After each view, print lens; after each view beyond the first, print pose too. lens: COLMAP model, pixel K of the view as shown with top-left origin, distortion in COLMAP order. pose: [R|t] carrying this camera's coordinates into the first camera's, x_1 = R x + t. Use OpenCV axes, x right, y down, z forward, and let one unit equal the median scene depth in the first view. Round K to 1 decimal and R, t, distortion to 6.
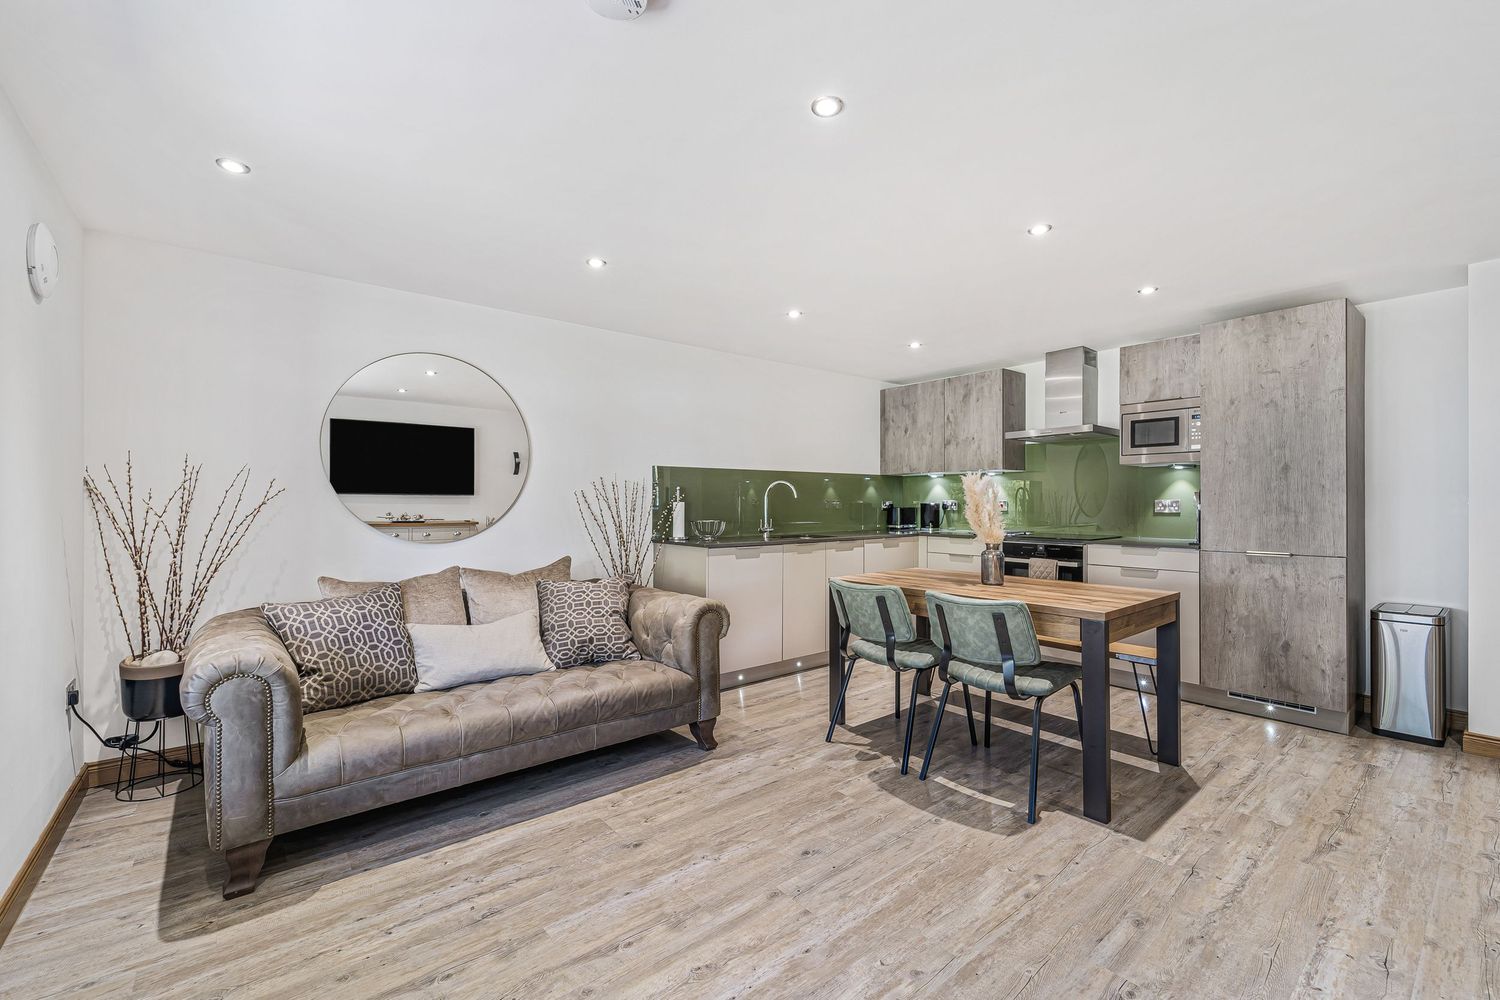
lens RADIAL K [[611.2, 0, 754.4], [0, 611.2, 495.3], [0, 0, 1]] dist [0.001108, -0.000132]
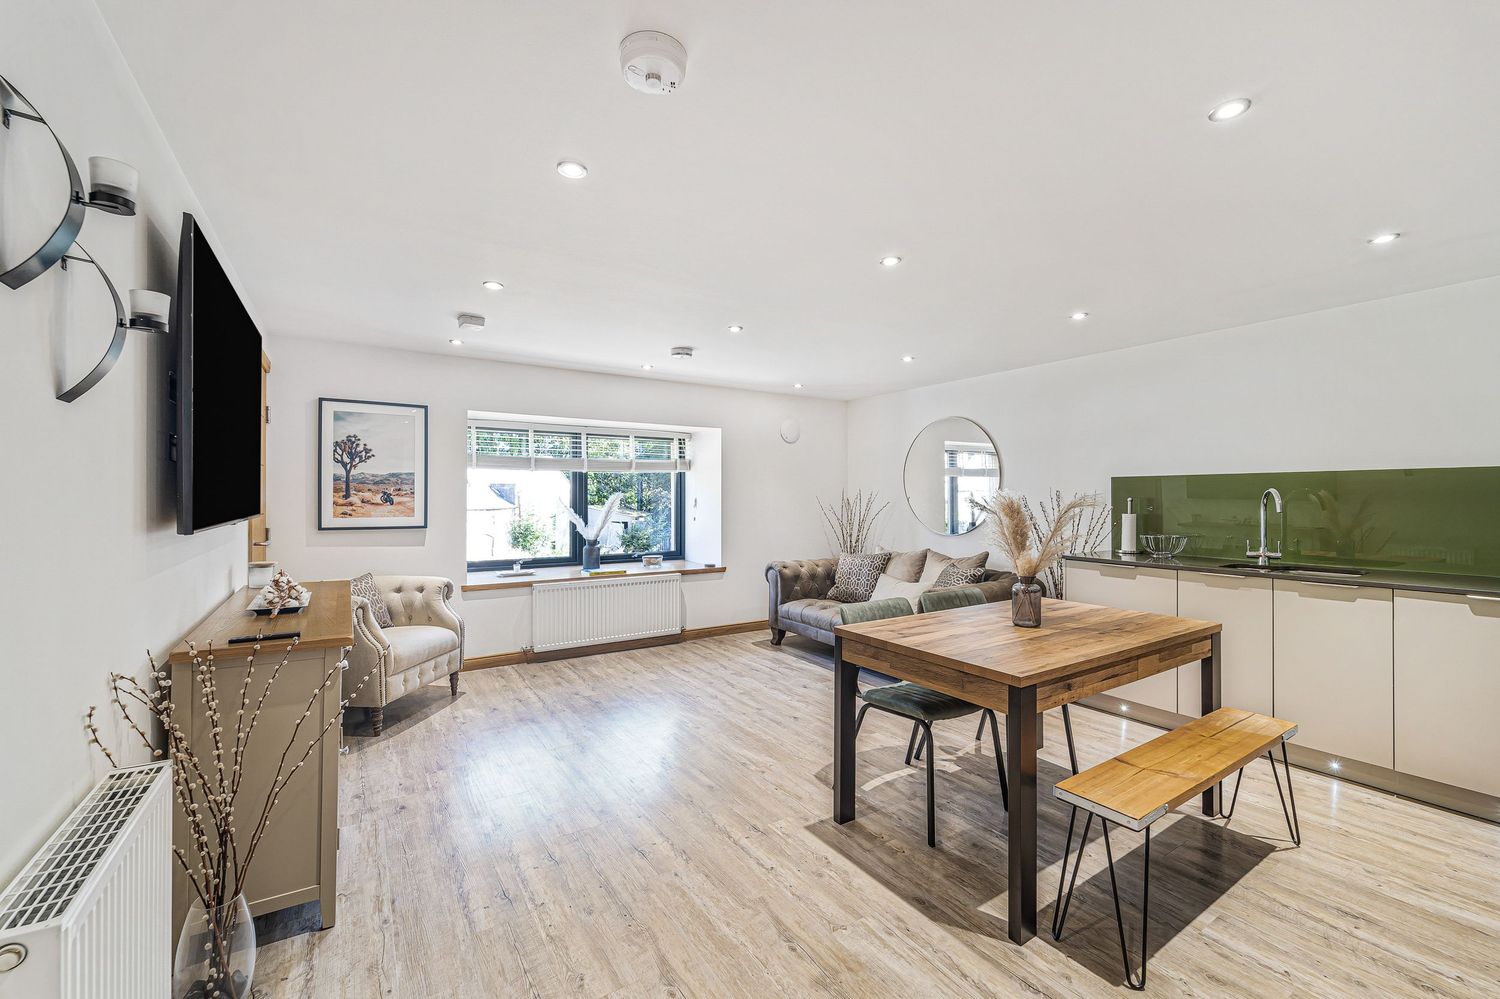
lens RADIAL K [[611.2, 0, 753.7], [0, 611.2, 498.9], [0, 0, 1]] dist [0.001108, -0.000132]
pose [[-0.098170, 0.003217, -0.995164, 1.925843], [0.008404, 0.999962, 0.002404, -0.042179], [0.995134, -0.008127, -0.098193, 1.120982]]
